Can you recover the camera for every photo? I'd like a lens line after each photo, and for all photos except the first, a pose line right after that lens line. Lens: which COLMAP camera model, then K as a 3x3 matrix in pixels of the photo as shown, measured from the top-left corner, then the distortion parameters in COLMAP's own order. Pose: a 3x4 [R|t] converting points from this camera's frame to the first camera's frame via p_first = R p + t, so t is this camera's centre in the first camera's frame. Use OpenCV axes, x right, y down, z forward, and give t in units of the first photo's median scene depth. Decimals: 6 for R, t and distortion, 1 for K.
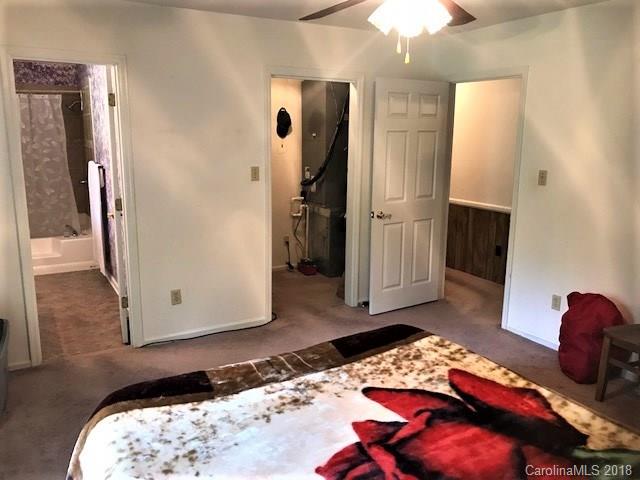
lens RADIAL K [[526.9, 0, 317.3], [0, 526.9, 235.0], [0, 0, 1]] dist [0.027036, -0.031786]
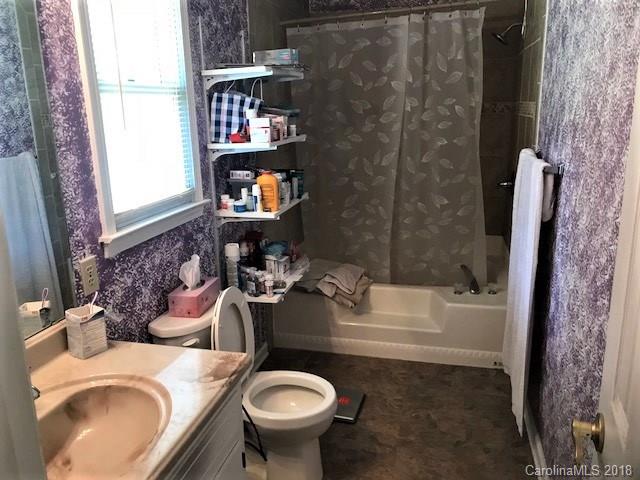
lens RADIAL K [[526.9, 0, 321.7], [0, 526.9, 235.3], [0, 0, 1]] dist [0.027036, -0.031786]
pose [[0.728541, 0.140289, -0.670482, -0.236213], [-0.103430, 0.990111, 0.094780, -0.088370], [0.677148, 0.000297, 0.735846, 0.538387]]
